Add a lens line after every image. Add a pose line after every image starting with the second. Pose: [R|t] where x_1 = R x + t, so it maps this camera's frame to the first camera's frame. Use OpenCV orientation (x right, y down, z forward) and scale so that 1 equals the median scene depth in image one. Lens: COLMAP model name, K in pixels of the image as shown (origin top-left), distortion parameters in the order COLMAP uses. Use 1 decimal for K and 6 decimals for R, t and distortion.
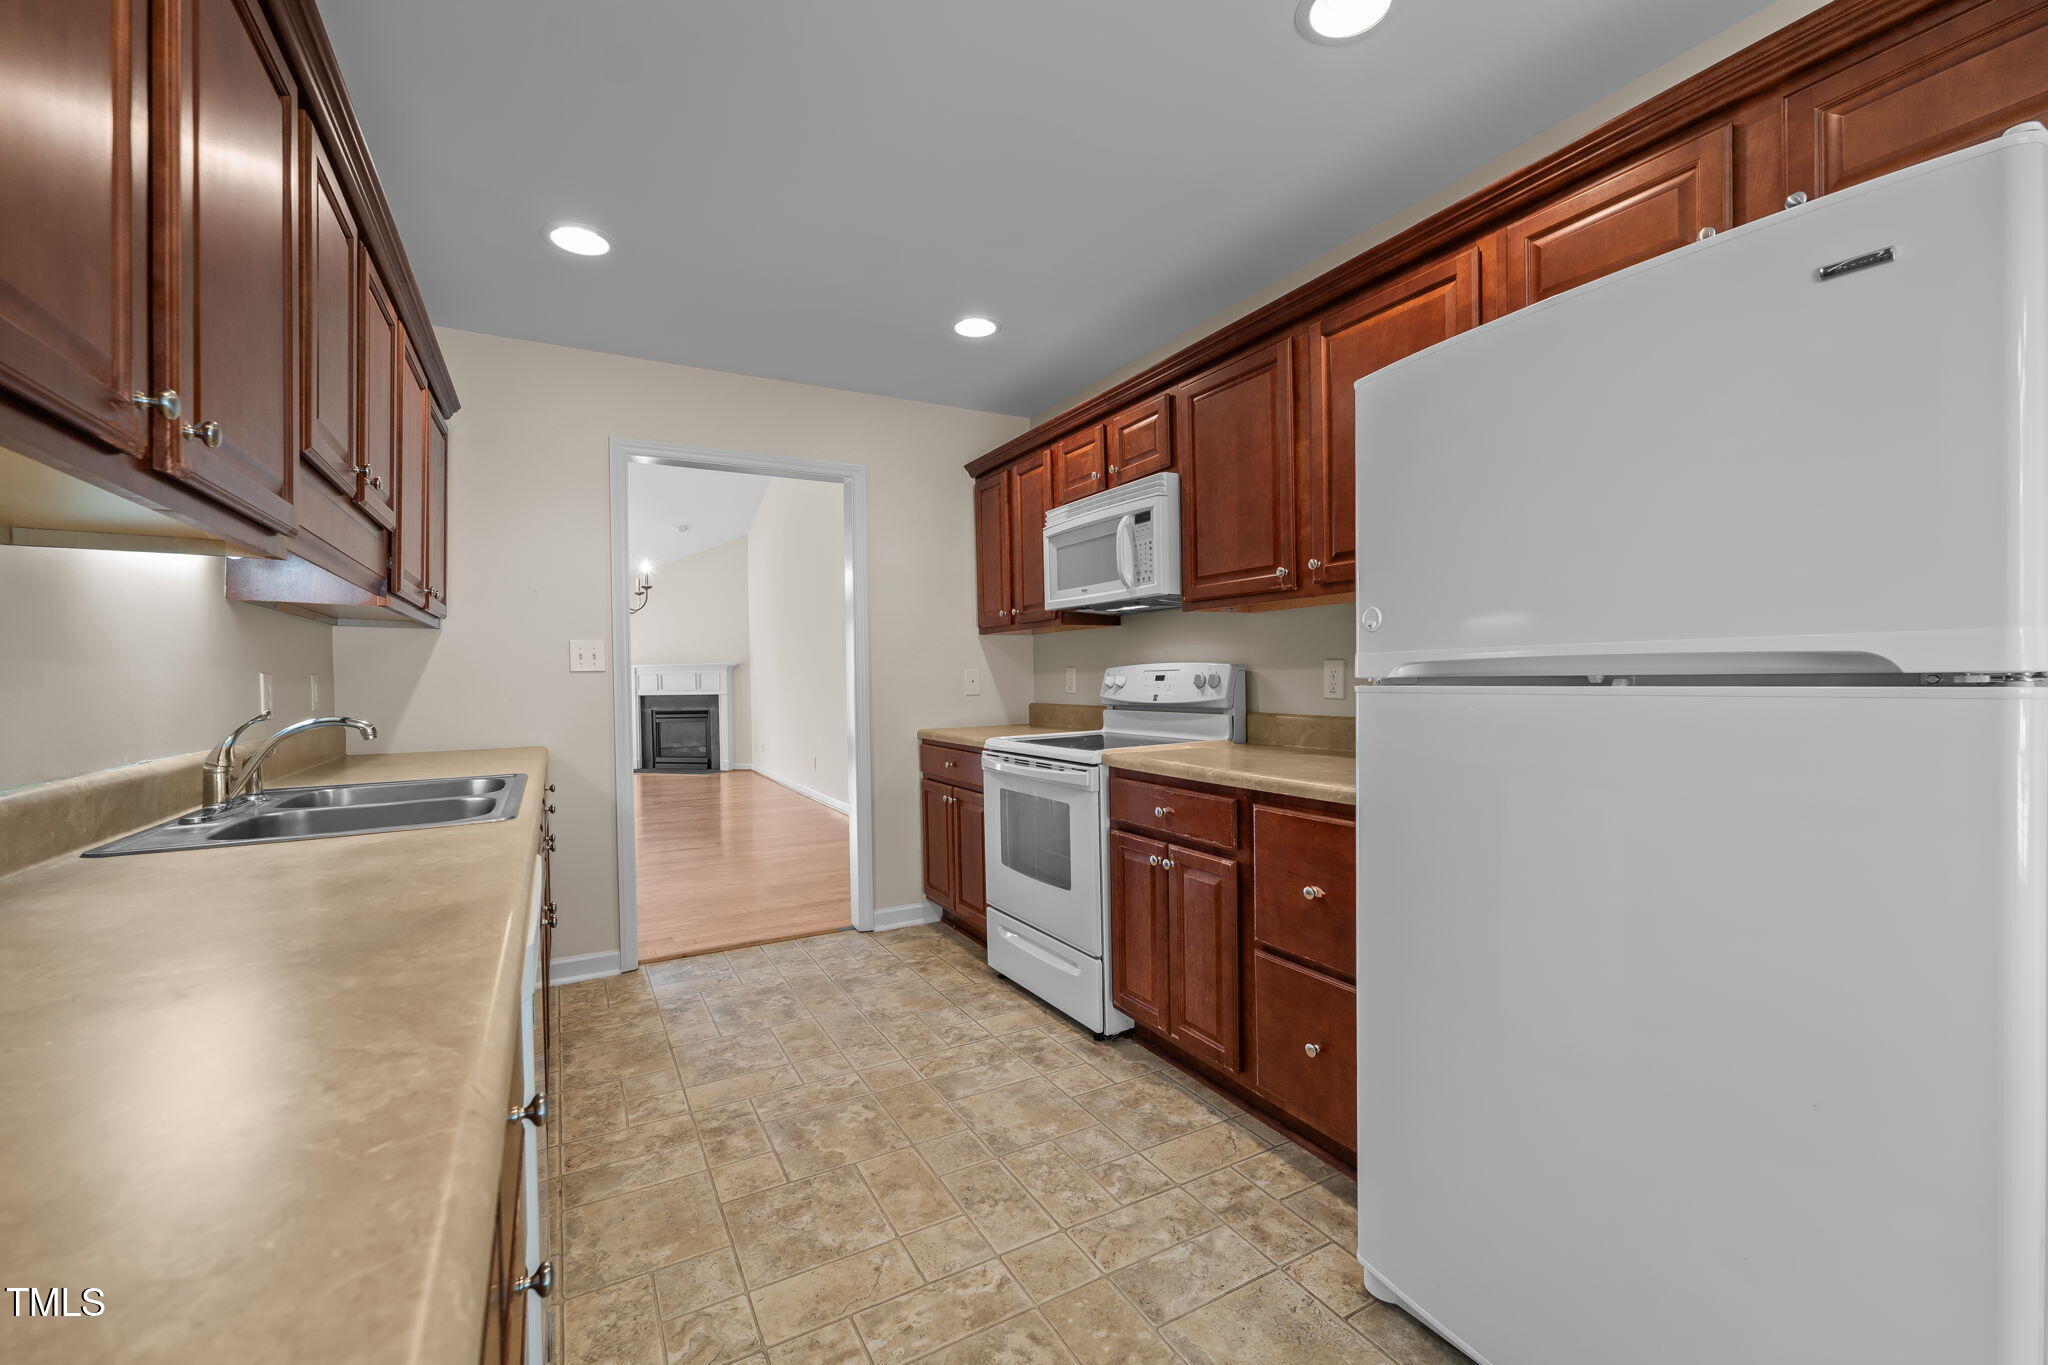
lens RADIAL K [[834.3, 0, 1018.4], [0, 834.3, 686.3], [0, 0, 1]] dist [0.000352, -0.000225]
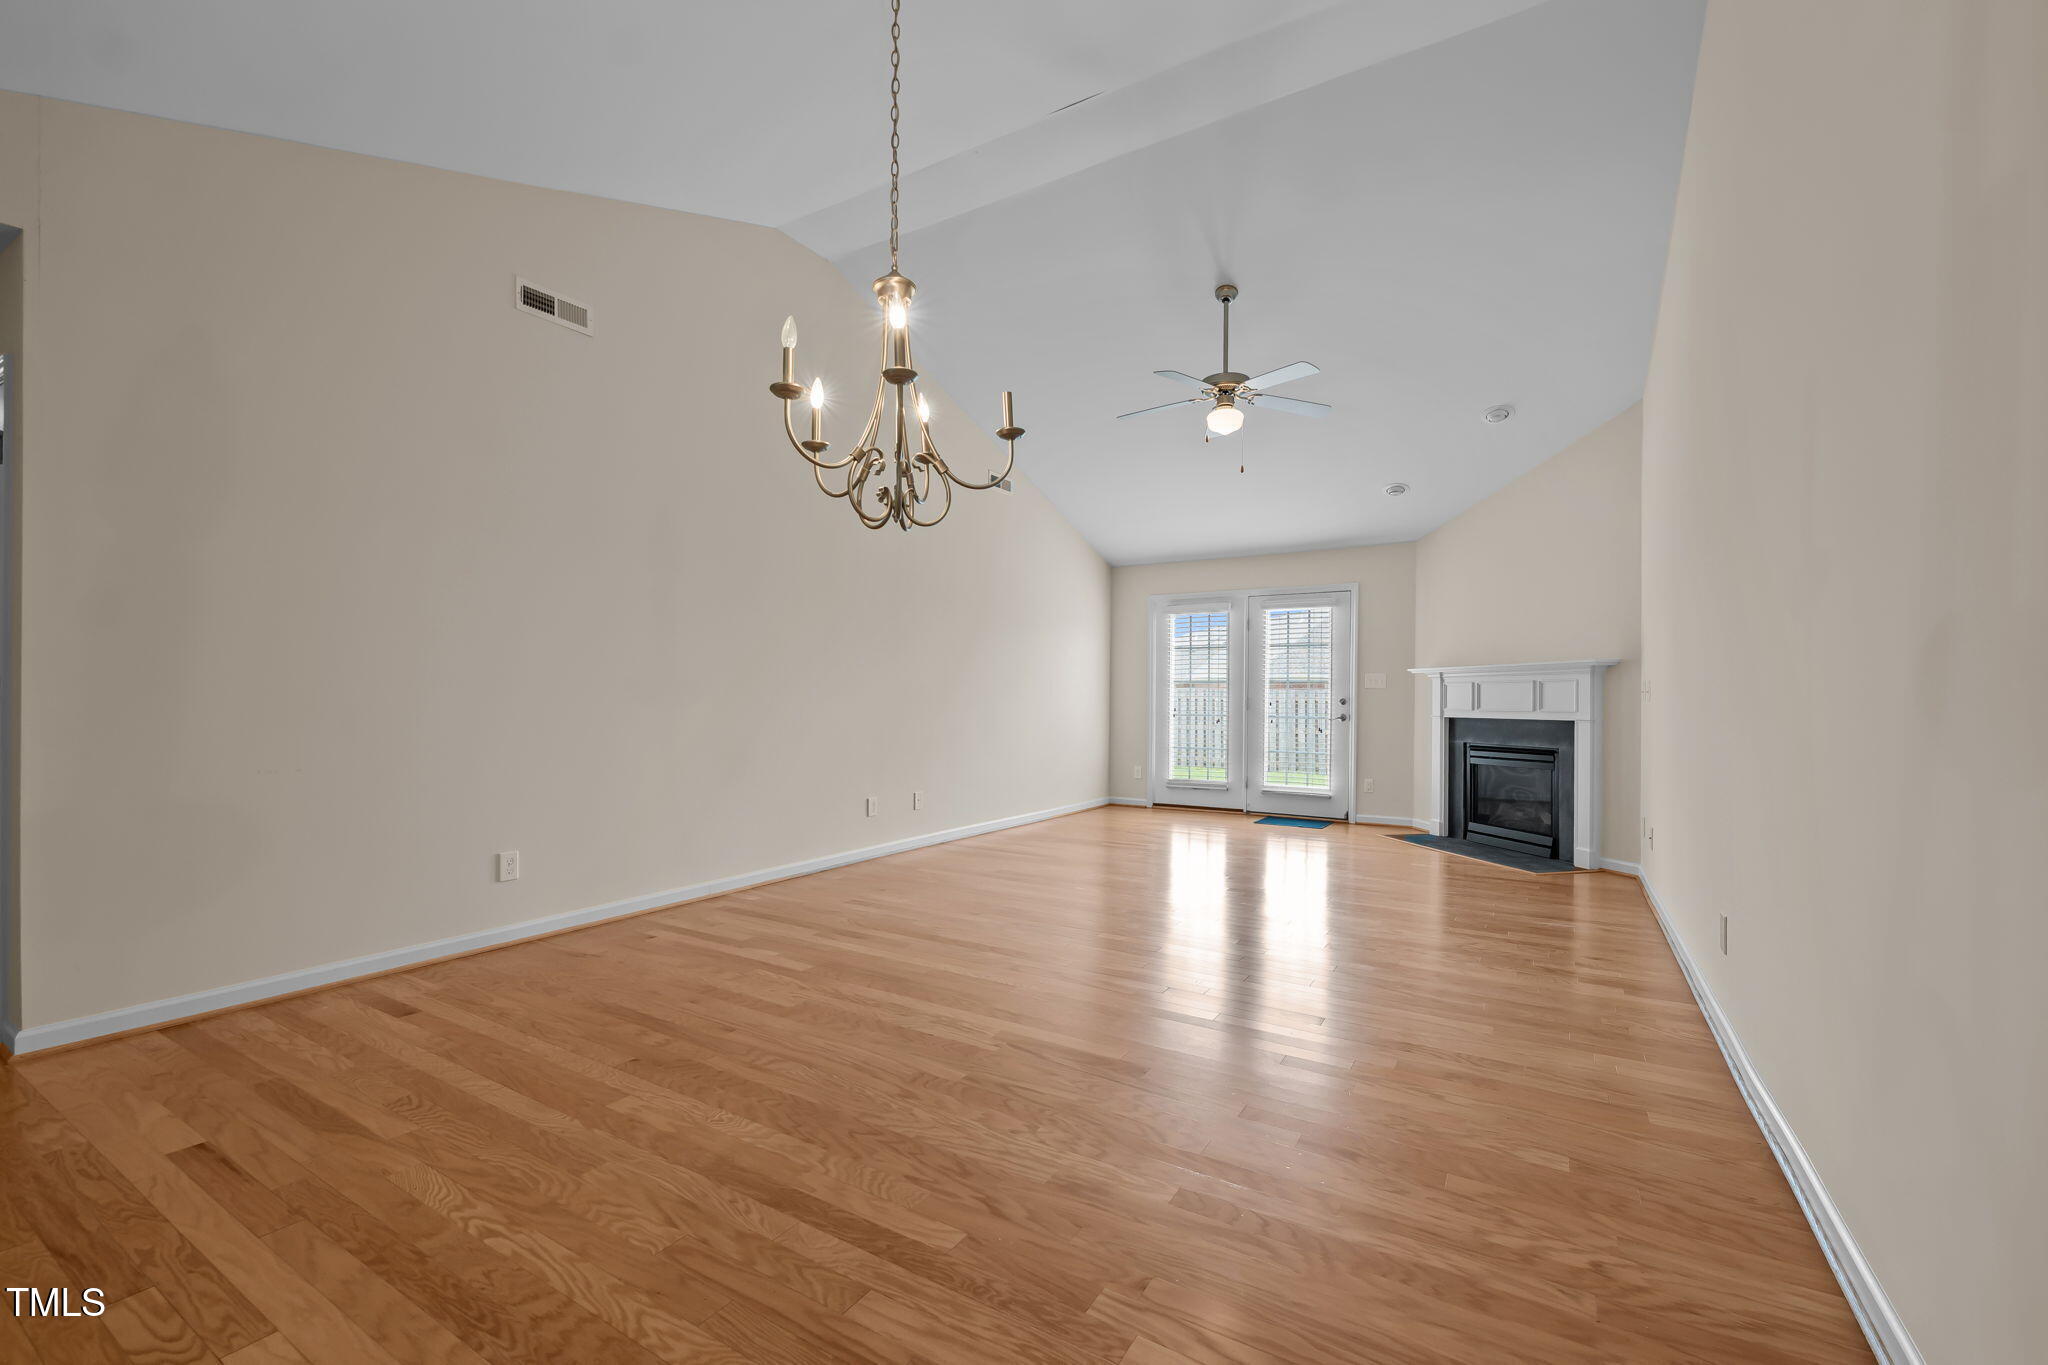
lens RADIAL K [[851.3, 0, 1028.9], [0, 851.3, 697.1], [0, 0, 1]] dist [0.000906, 0.000076]
pose [[0.494857, 0.015347, -0.868839, -0.306383], [-0.024713, 0.999688, 0.003583, 0.007653], [0.868623, 0.019699, 0.495082, 2.087723]]
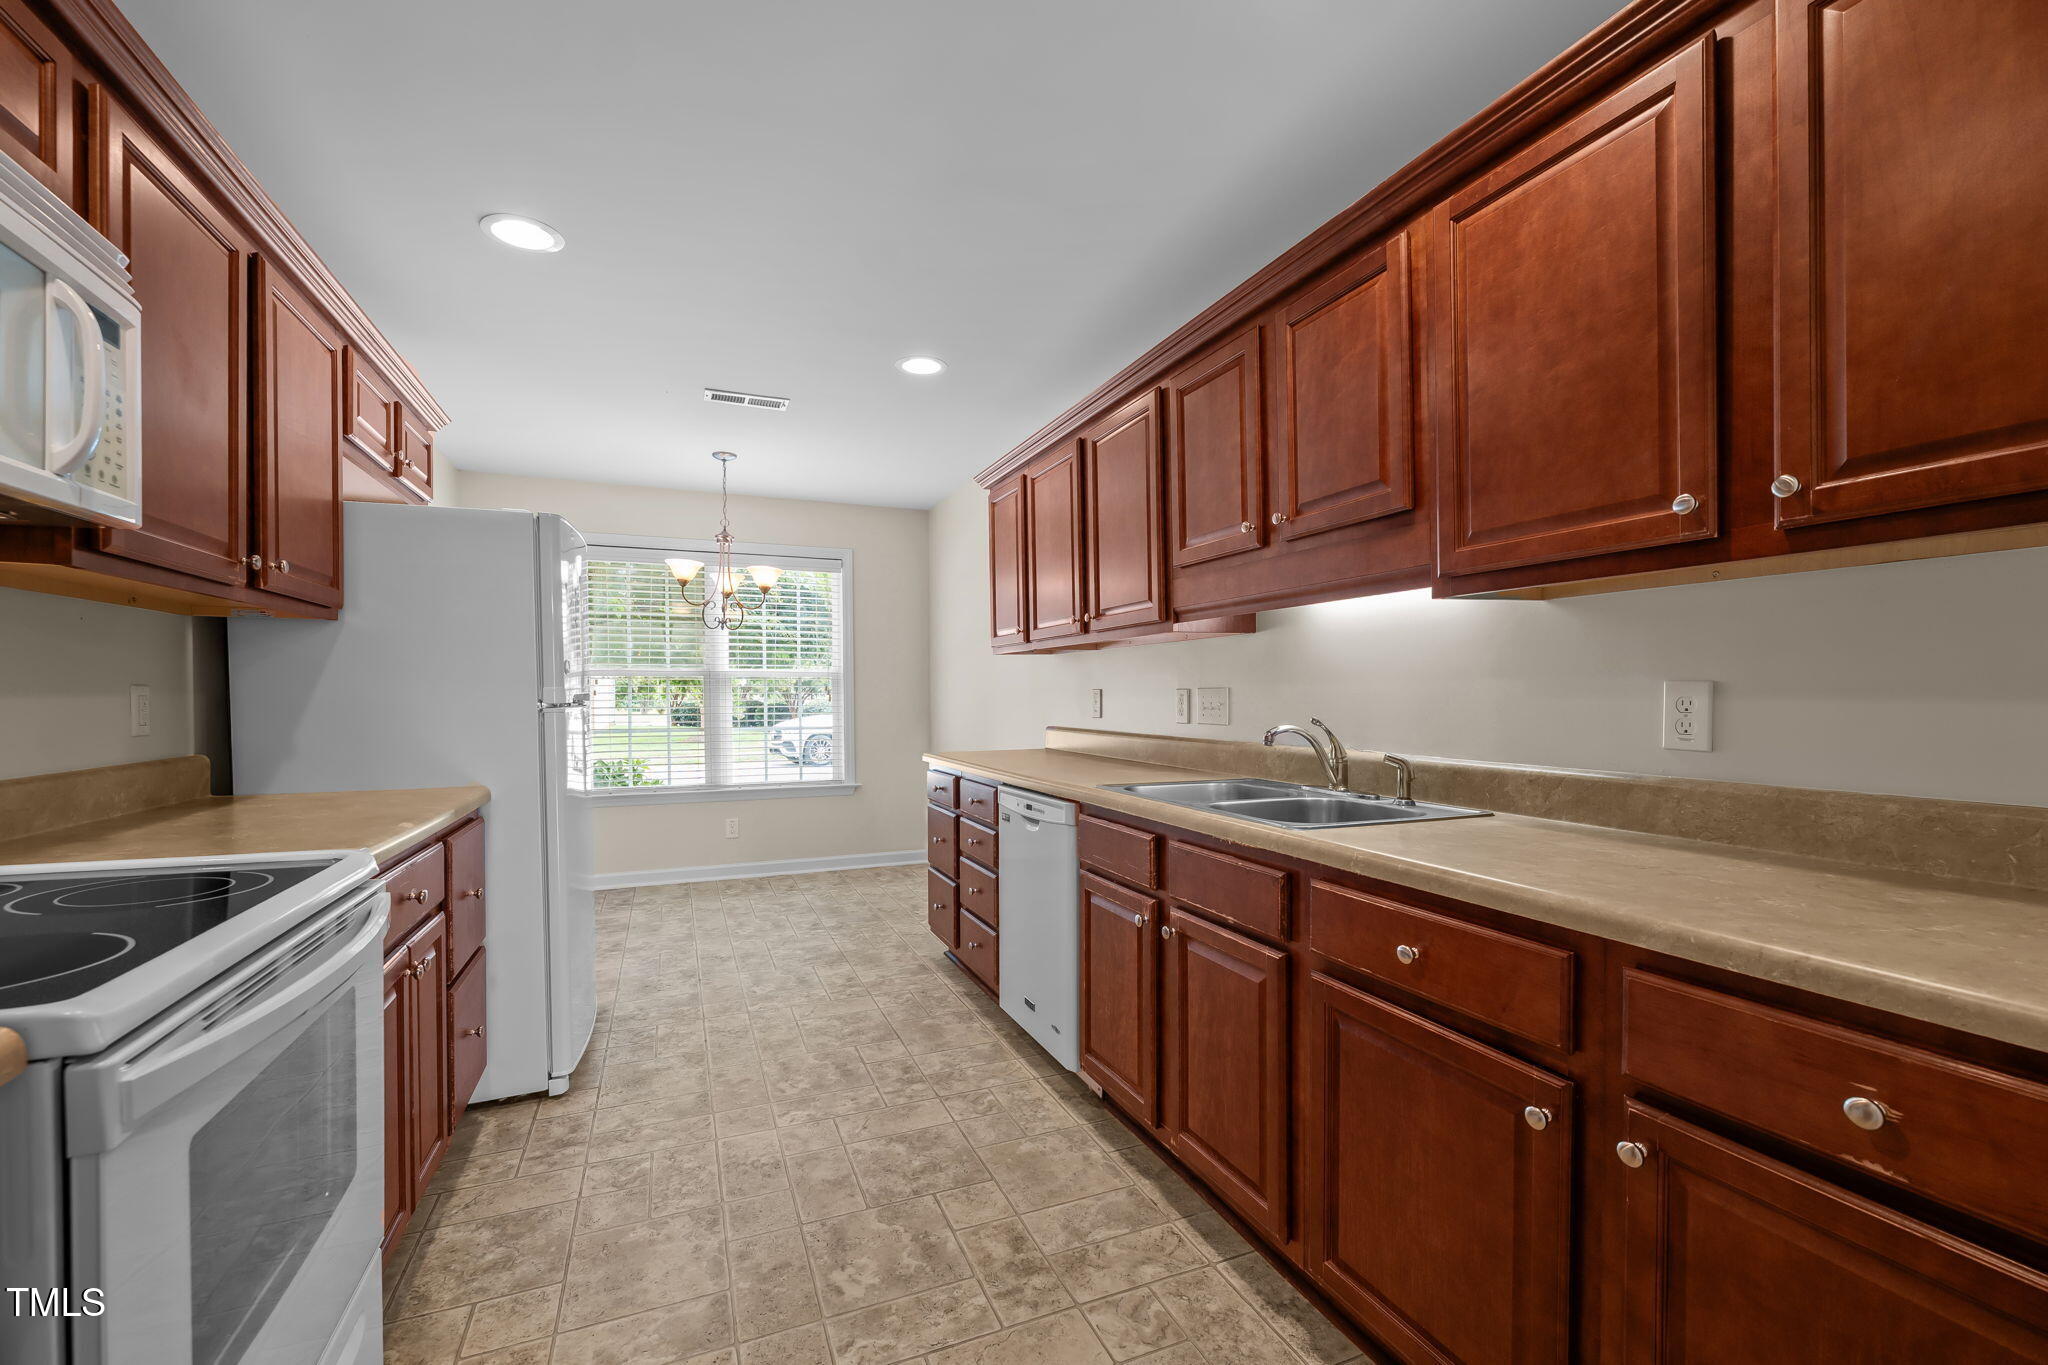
lens RADIAL K [[844.1, 0, 1021.4], [0, 844.1, 696.7], [0, 0, 1]] dist [0.000780, -0.000039]
pose [[-0.993737, 0.013257, 0.110958, -0.437769], [0.014937, 0.999786, 0.014325, -0.022955], [-0.110744, 0.015893, -0.993722, 1.740603]]
